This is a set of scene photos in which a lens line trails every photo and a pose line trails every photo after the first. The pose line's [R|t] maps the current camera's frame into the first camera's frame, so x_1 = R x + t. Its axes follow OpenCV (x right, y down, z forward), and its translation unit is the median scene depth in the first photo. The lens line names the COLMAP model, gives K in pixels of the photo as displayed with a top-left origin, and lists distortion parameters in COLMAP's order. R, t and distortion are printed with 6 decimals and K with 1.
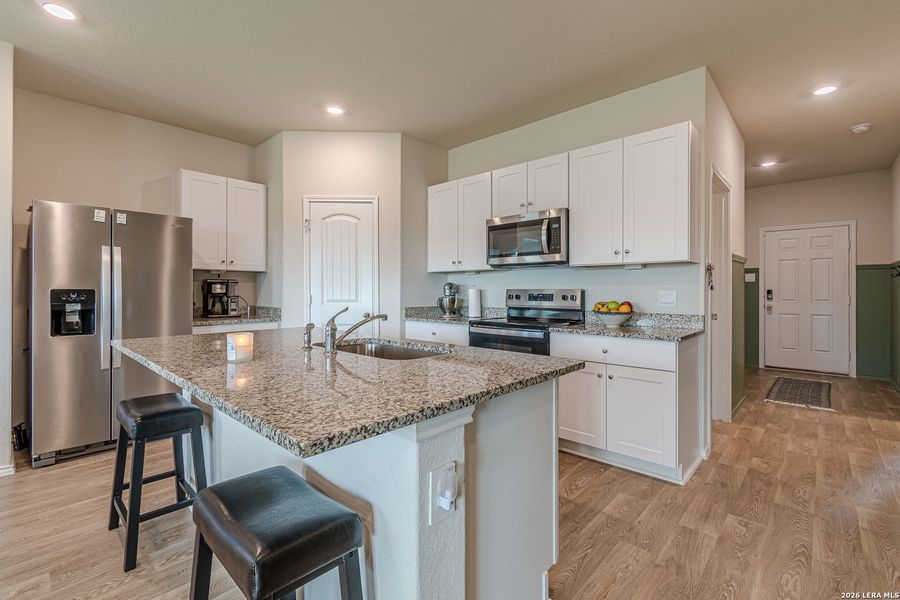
lens RADIAL K [[400.8, 0, 451.4], [0, 400.8, 294.2], [0, 0, 1]] dist [0.003669, -0.002185]
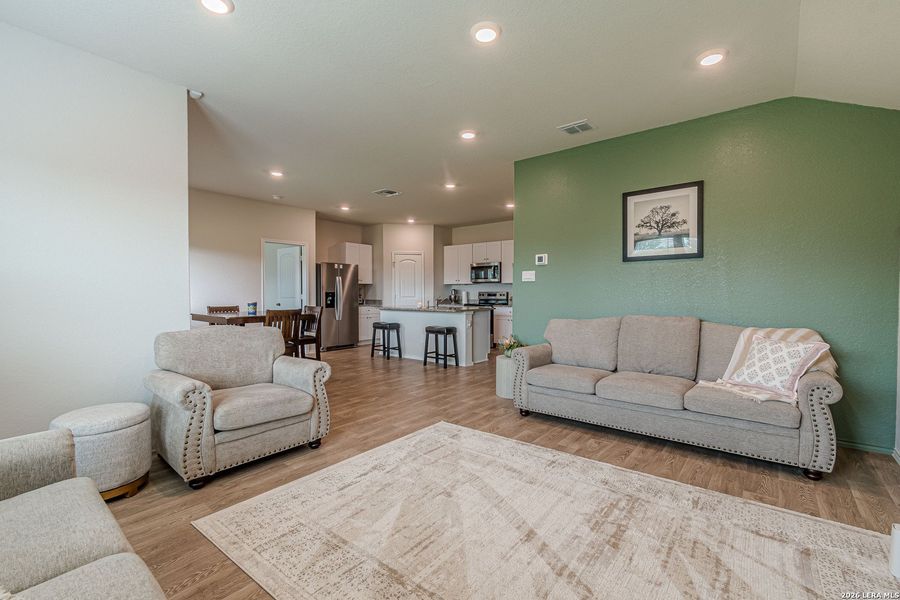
lens RADIAL K [[400.8, 0, 455.0], [0, 400.8, 290.9], [0, 0, 1]] dist [0.003669, -0.002185]
pose [[0.997205, -0.000462, 0.074715, -0.190352], [0.001354, 0.999928, -0.011888, 0.011456], [-0.074704, 0.011956, 0.997134, -1.435463]]
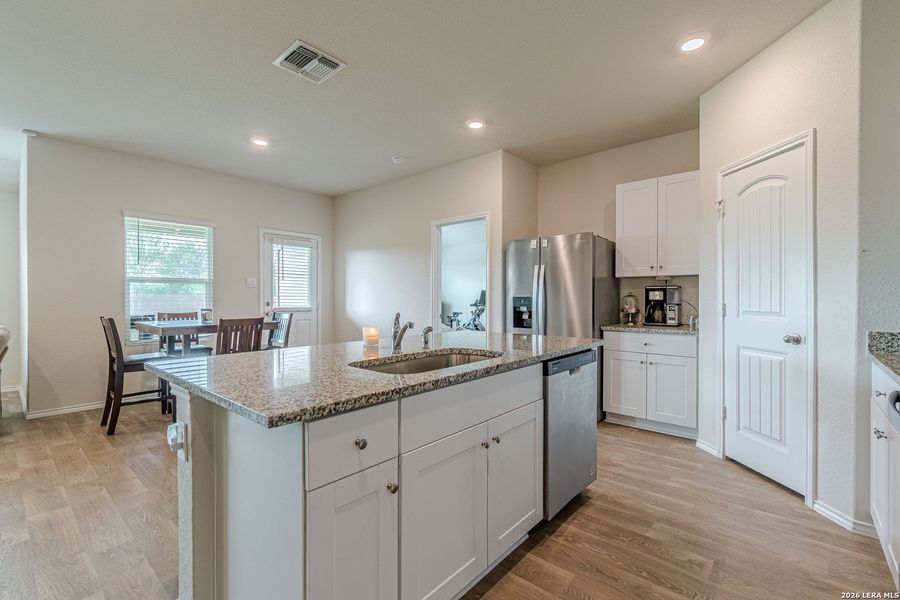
lens RADIAL K [[400.8, 0, 447.6], [0, 400.8, 300.5], [0, 0, 1]] dist [0.003669, -0.002185]
pose [[0.024114, 0.007735, -0.999679, 0.392053], [-0.006602, 0.999949, 0.007577, -0.005833], [0.999687, 0.006418, 0.024164, 0.516203]]
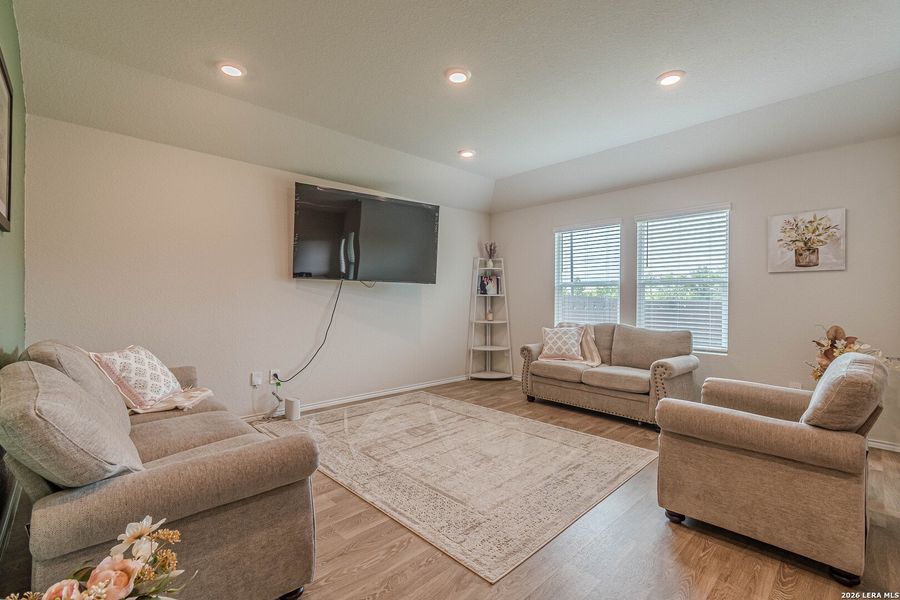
lens RADIAL K [[400.8, 0, 452.7], [0, 400.8, 299.6], [0, 0, 1]] dist [0.003669, -0.002185]
pose [[-0.998116, -0.008119, 0.060812, -0.126239], [-0.007526, 0.999922, 0.009979, -0.001782], [-0.060888, 0.009503, -0.998099, -0.019022]]
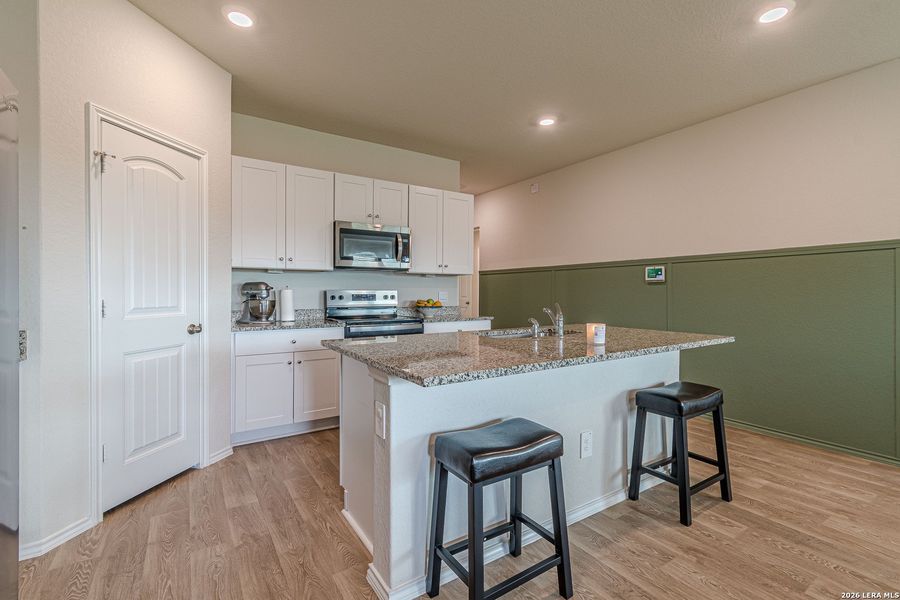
lens RADIAL K [[400.8, 0, 448.9], [0, 400.8, 291.3], [0, 0, 1]] dist [0.003669, -0.002185]
pose [[0.243738, 0.000647, 0.969841, -0.798401], [0.008832, 0.999957, -0.002887, -0.003853], [-0.969801, 0.009269, 0.243722, 0.474935]]
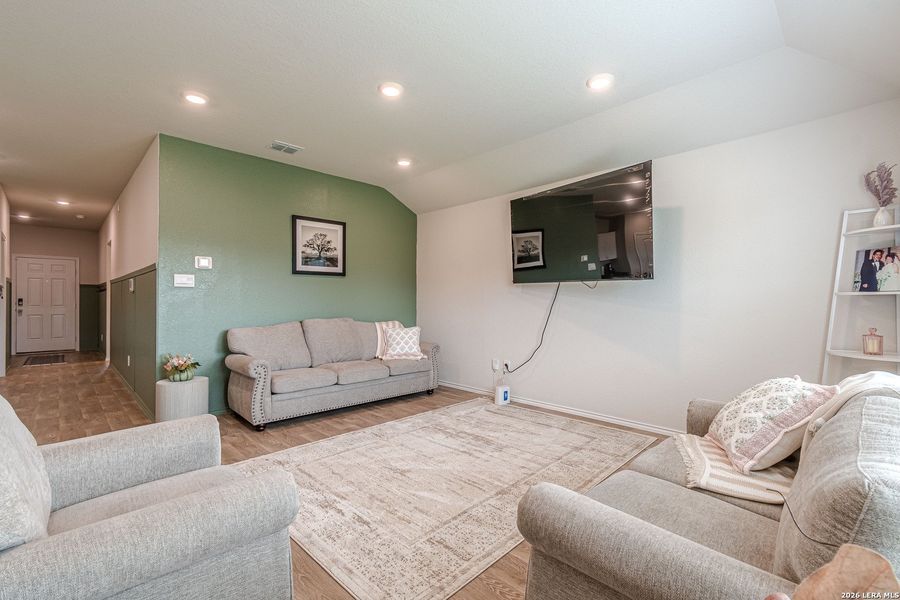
lens RADIAL K [[400.8, 0, 445.9], [0, 400.8, 294.7], [0, 0, 1]] dist [0.003669, -0.002185]
pose [[0.052101, 0.010317, 0.998589, -0.886104], [0.006298, 0.999923, -0.010660, 0.000892], [-0.998622, 0.006844, 0.052032, -0.930237]]
